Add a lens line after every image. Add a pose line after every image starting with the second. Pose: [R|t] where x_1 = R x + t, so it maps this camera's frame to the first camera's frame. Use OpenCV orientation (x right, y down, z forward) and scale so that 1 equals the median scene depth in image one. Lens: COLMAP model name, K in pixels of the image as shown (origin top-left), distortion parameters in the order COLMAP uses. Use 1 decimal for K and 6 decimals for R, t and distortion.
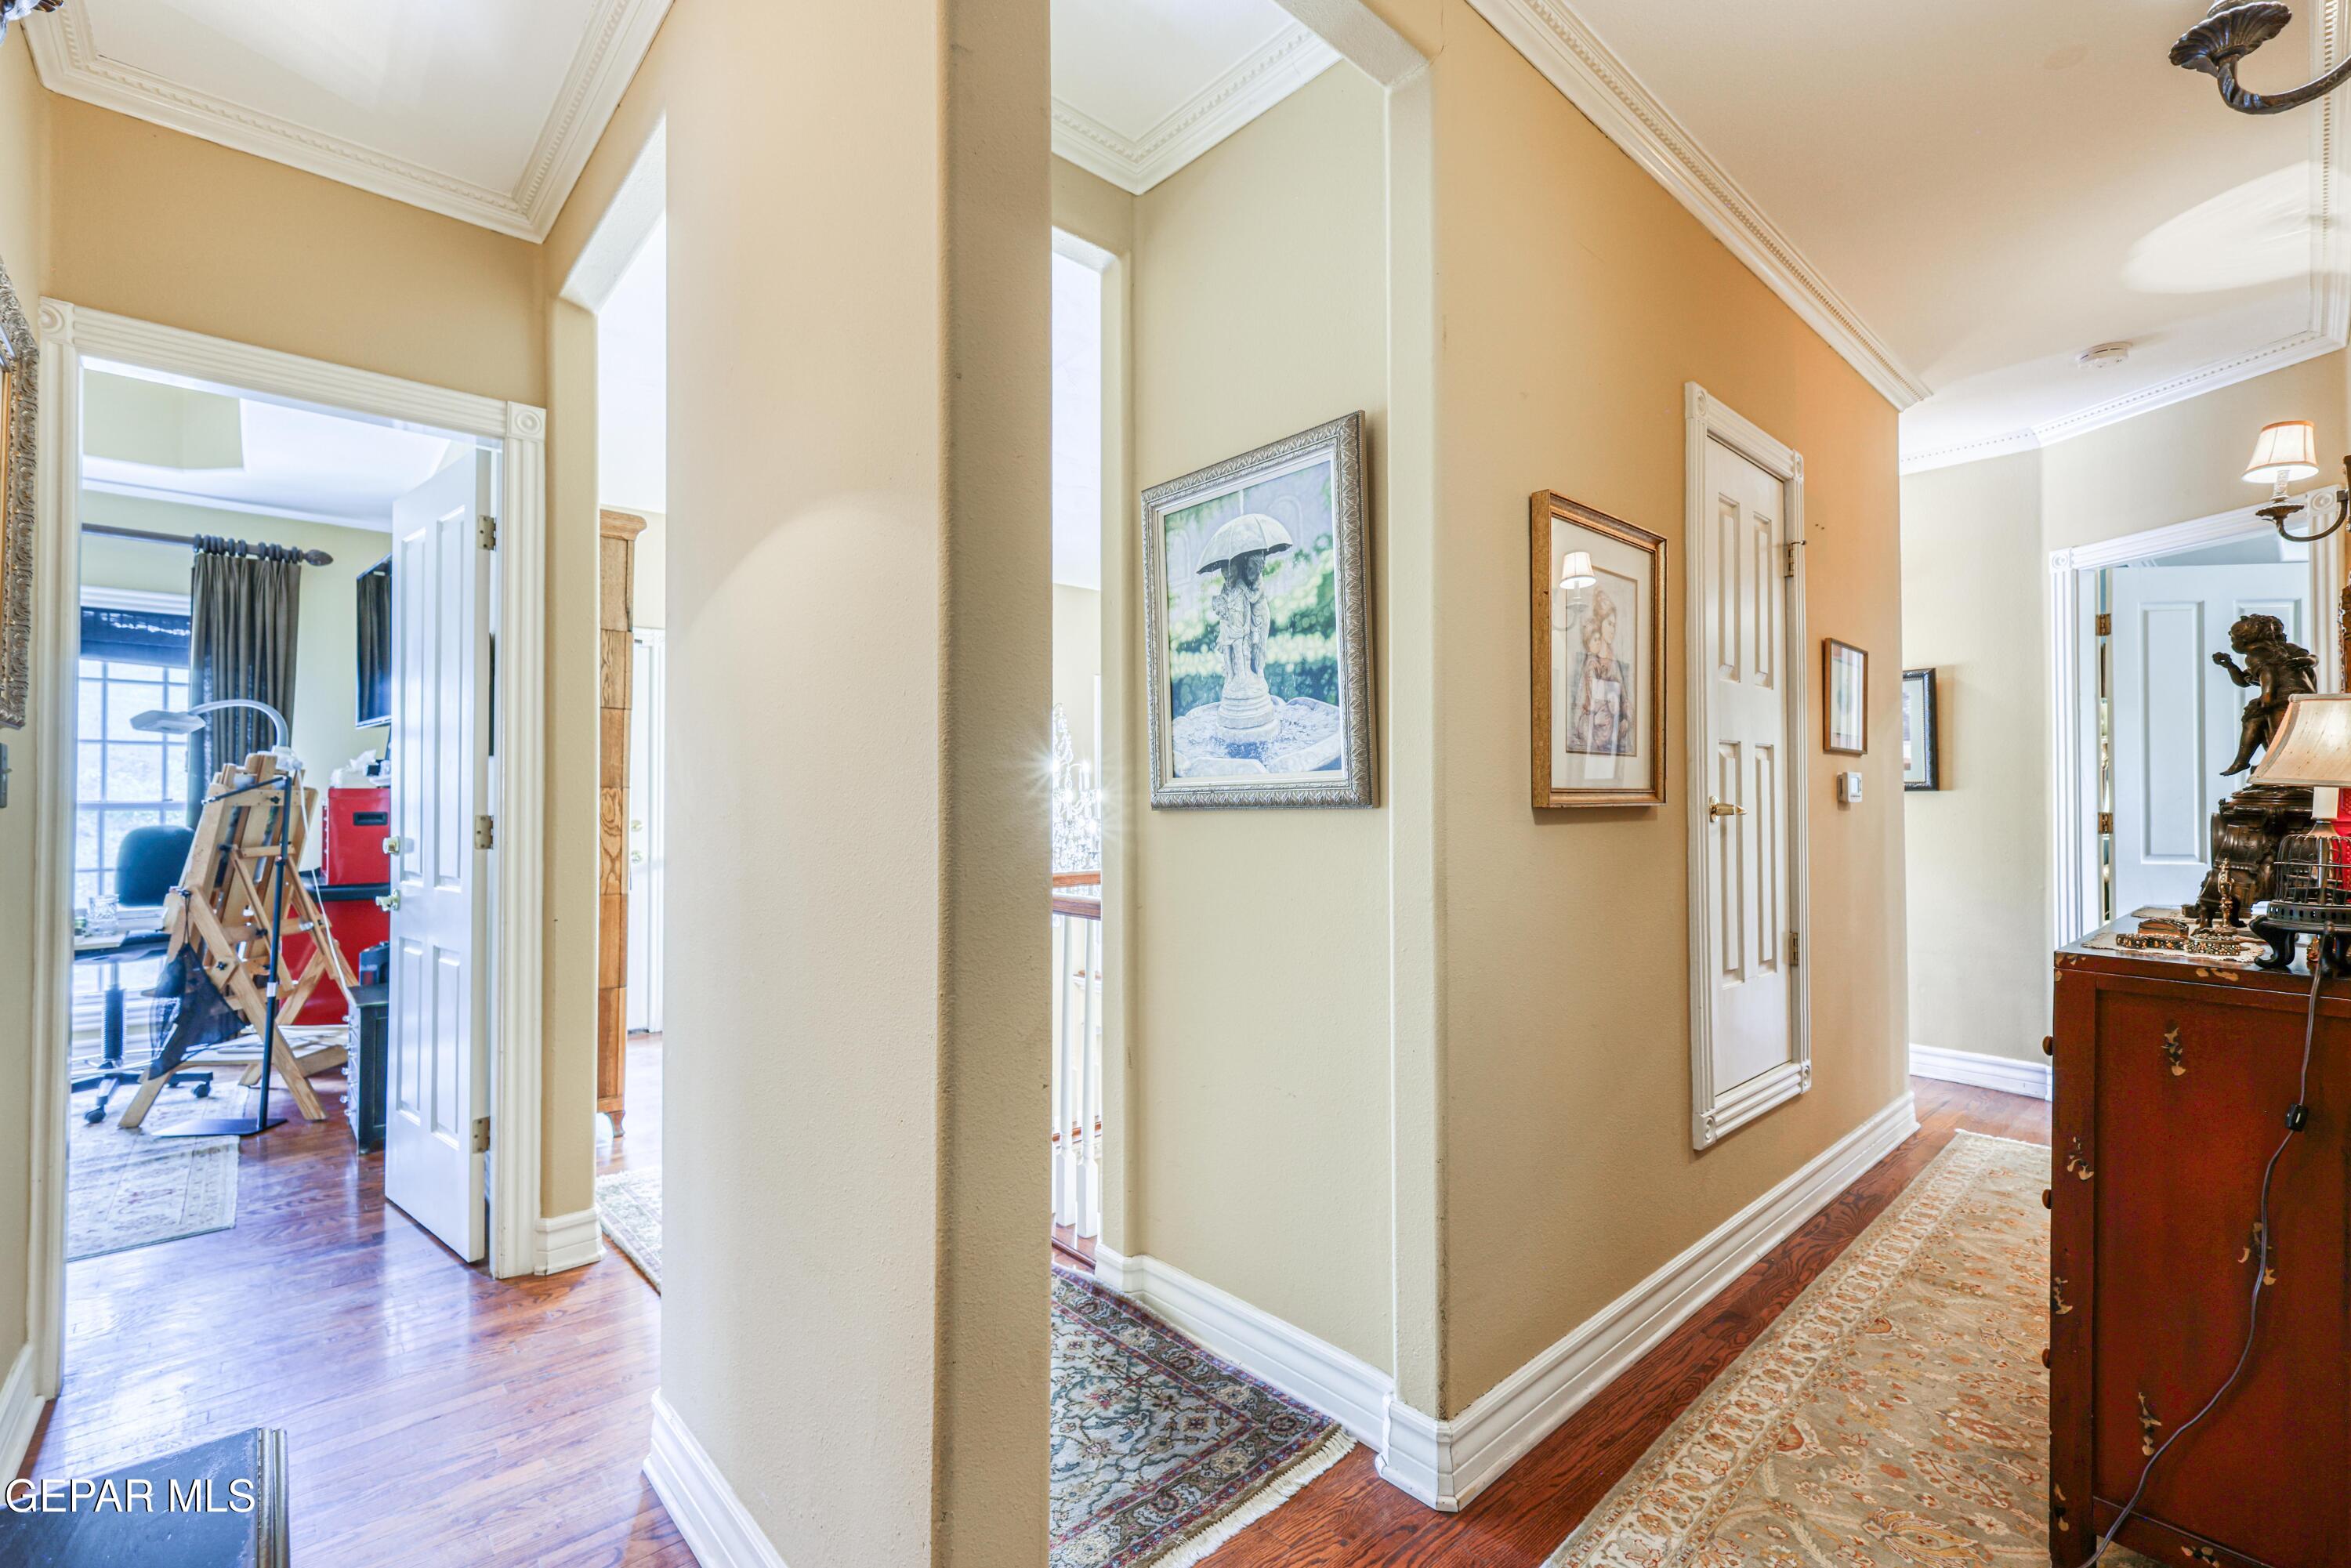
lens RADIAL K [[1027.4, 0, 1178.7], [0, 1027.4, 788.3], [0, 0, 1]] dist [0.002892, 0.000124]
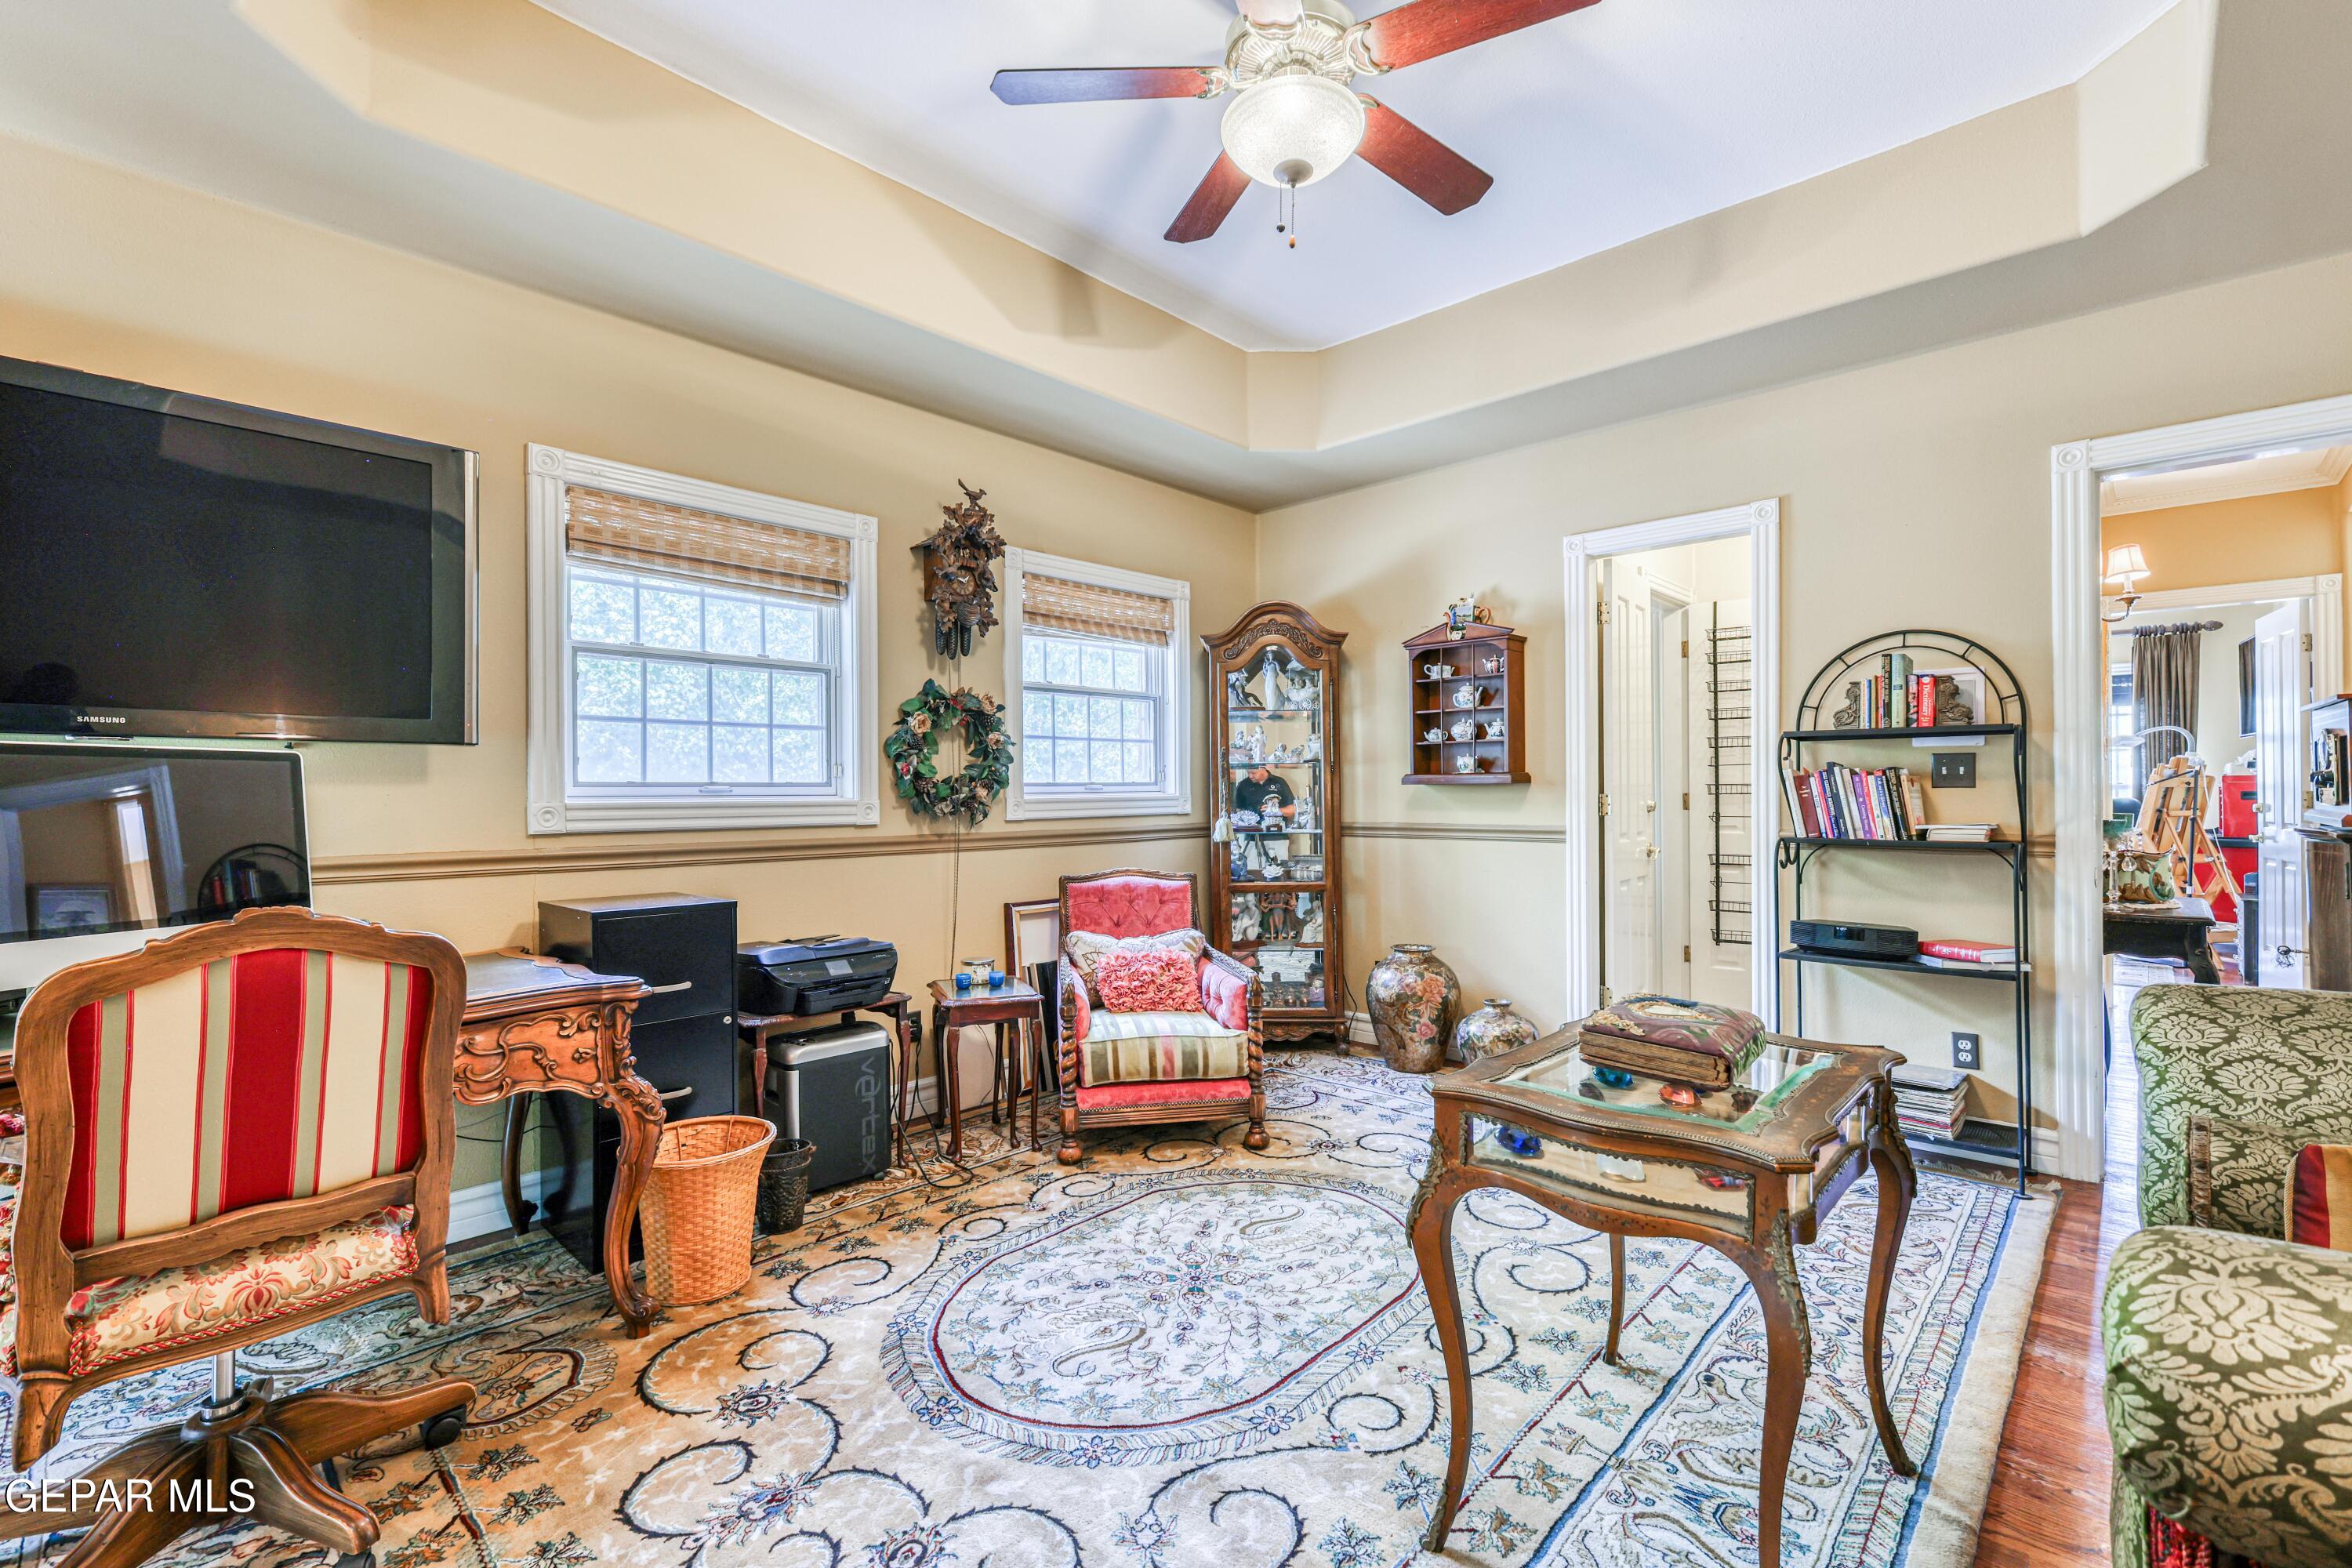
lens RADIAL K [[1027.9, 0, 1179.9], [0, 1027.9, 782.3], [0, 0, 1]] dist [0.002892, 0.000124]
pose [[0.083937, -0.006577, -0.996449, 0.689097], [0.016335, 0.999853, -0.005223, -0.009149], [0.996337, -0.015839, 0.084032, -0.812968]]
